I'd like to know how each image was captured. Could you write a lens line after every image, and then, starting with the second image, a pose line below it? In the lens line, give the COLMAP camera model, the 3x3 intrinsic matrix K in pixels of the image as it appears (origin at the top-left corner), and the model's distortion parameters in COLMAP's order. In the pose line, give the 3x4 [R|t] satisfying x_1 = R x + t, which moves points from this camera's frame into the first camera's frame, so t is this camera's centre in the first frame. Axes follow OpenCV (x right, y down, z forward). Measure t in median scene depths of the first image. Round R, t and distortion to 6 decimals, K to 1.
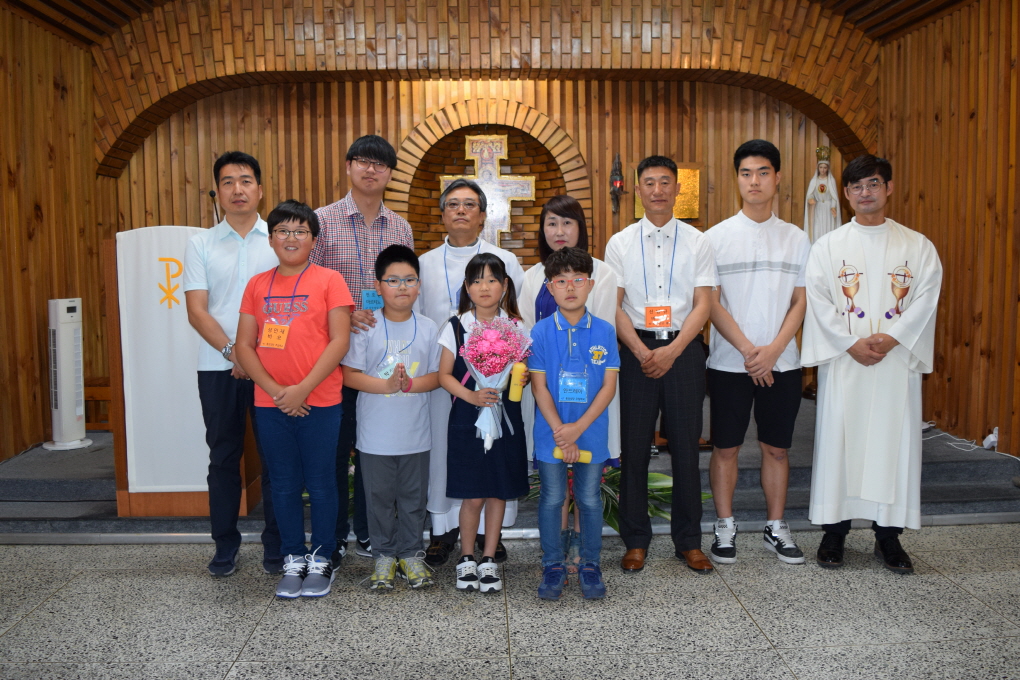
lens RADIAL K [[896.6, 0, 510.0], [0, 896.6, 340.0], [0, 0, 1]] dist [-0.086262, 0.021430]
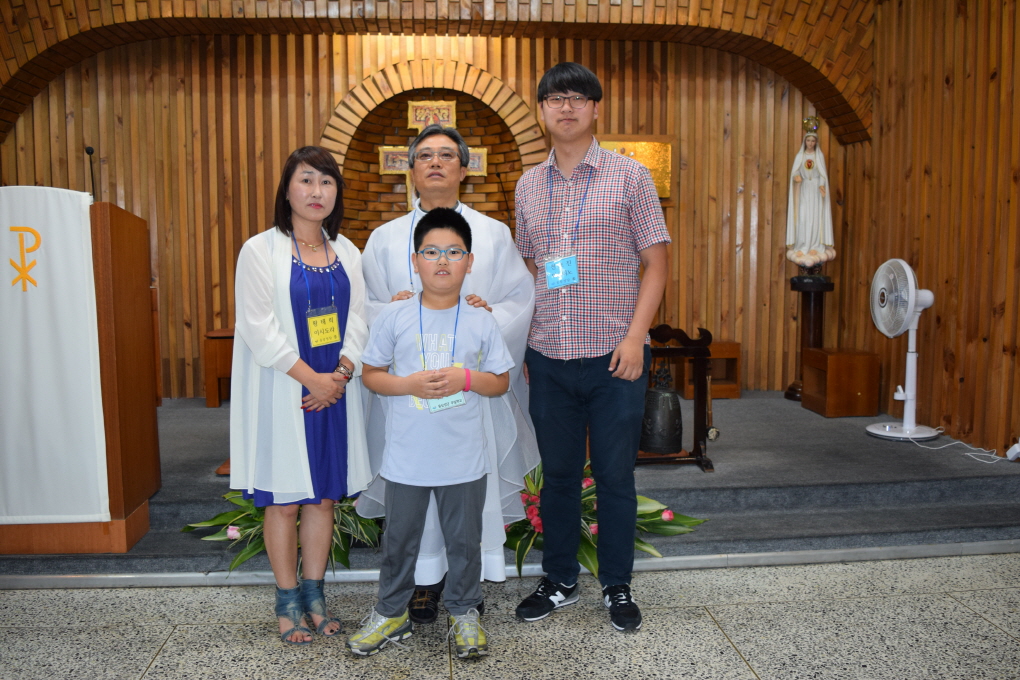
lens RADIAL K [[896.6, 0, 510.0], [0, 896.6, 340.0], [0, 0, 1]] dist [-0.086262, 0.021430]
pose [[0.998372, 0.002344, 0.056981, 0.001082], [-0.002720, 0.999975, 0.006532, 0.000854], [-0.056965, -0.006677, 0.998354, 0.132134]]
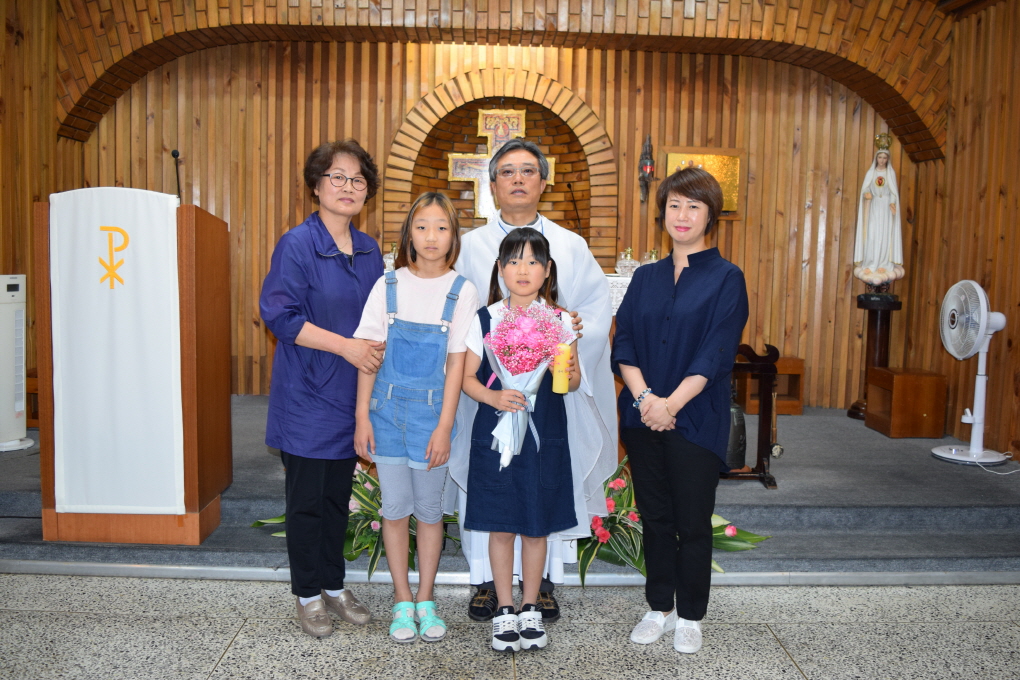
lens RADIAL K [[896.6, 0, 510.0], [0, 896.6, 340.0], [0, 0, 1]] dist [-0.086262, 0.021430]
pose [[0.999387, 0.034939, -0.002061, -0.009922], [-0.034935, 0.999387, 0.002244, -0.002175], [0.002138, -0.002170, 0.999995, 0.125396]]
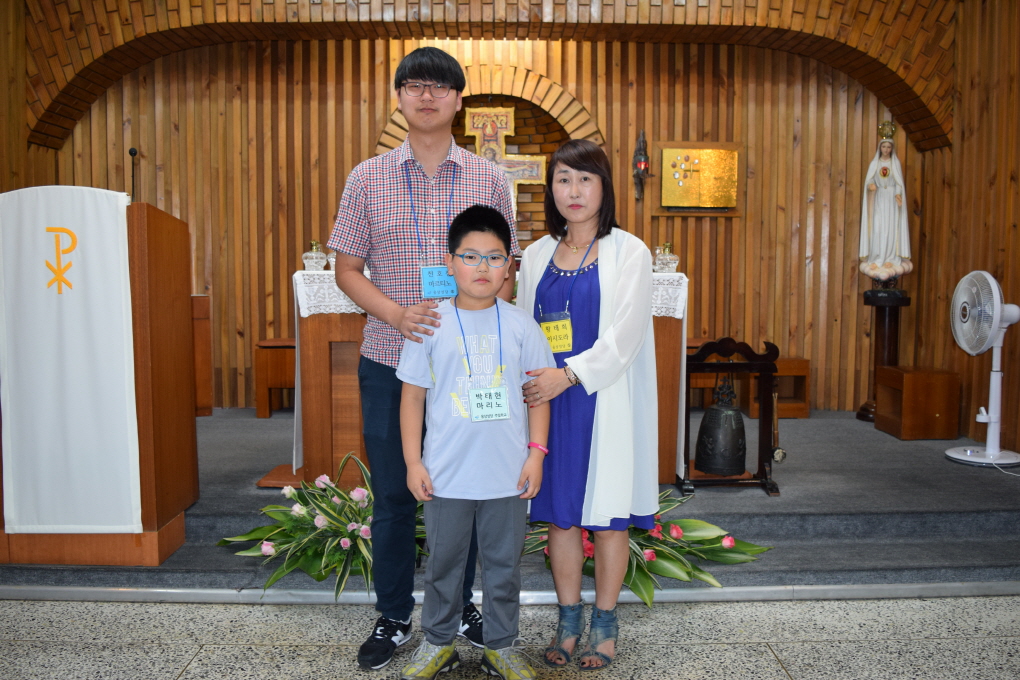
lens RADIAL K [[896.6, 0, 510.0], [0, 896.6, 340.0], [0, 0, 1]] dist [-0.086262, 0.021430]
pose [[0.999759, 0.015502, -0.015518, 0.011112], [-0.015672, 0.999818, -0.010895, 0.004209], [0.015346, 0.011136, 0.999820, 0.163946]]
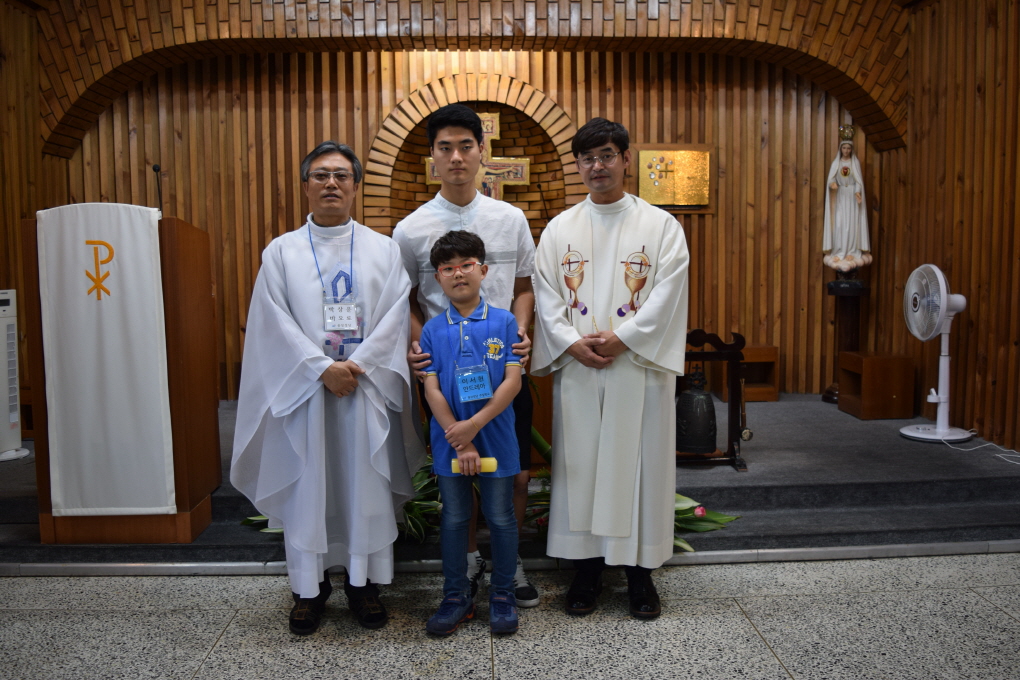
lens RADIAL K [[896.1, 0, 511.3], [0, 896.1, 339.1], [0, 0, 1]] dist [-0.085912, 0.019486]
pose [[0.999976, 0.001124, 0.006785, 0.003939], [-0.001135, 0.999998, 0.001516, 0.000045], [-0.006783, -0.001524, 0.999976, 0.100463]]
